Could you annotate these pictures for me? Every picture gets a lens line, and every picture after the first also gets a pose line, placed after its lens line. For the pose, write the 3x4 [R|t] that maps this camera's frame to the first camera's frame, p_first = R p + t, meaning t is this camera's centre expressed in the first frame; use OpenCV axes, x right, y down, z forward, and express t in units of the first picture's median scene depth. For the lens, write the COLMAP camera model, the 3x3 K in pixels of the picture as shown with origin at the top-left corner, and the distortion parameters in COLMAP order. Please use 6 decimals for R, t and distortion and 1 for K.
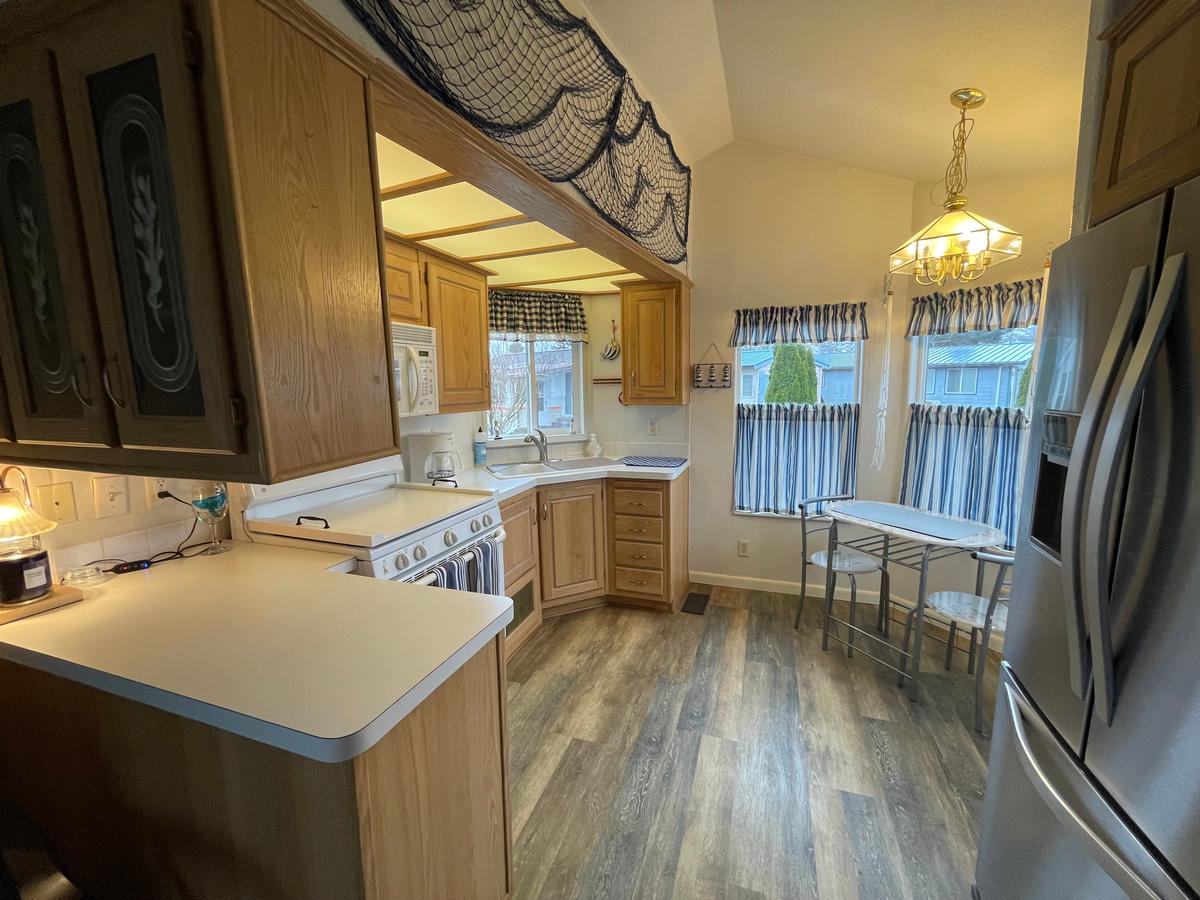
lens RADIAL K [[488.9, 0, 596.5], [0, 488.9, 453.1], [0, 0, 1]] dist [-0.004148, 0.000000]
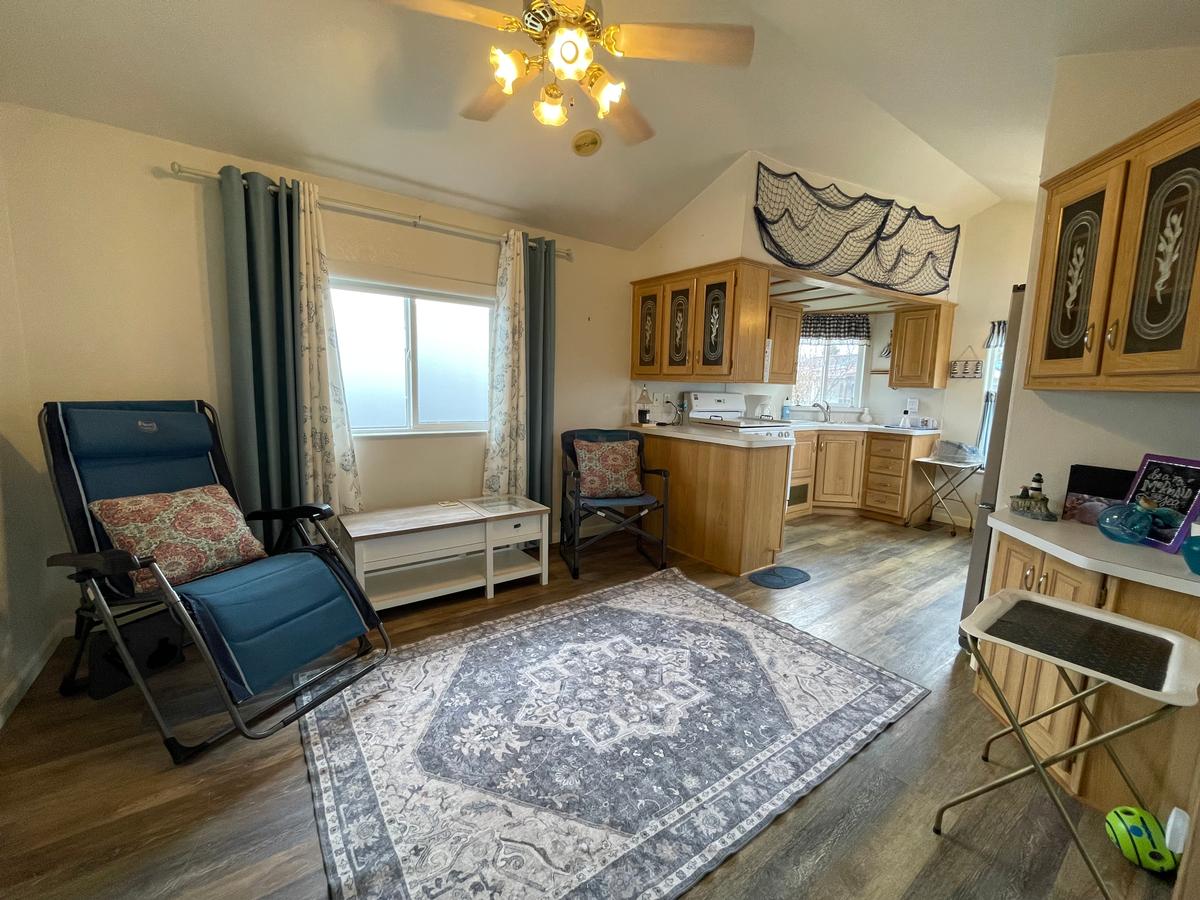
lens RADIAL K [[488.9, 0, 600.5], [0, 488.9, 447.2], [0, 0, 1]] dist [-0.004148, 0.000000]
pose [[0.828420, 0.109261, -0.549347, 0.194181], [-0.117494, 0.992866, 0.020292, 0.184934], [0.547645, 0.047735, 0.835348, -0.848812]]
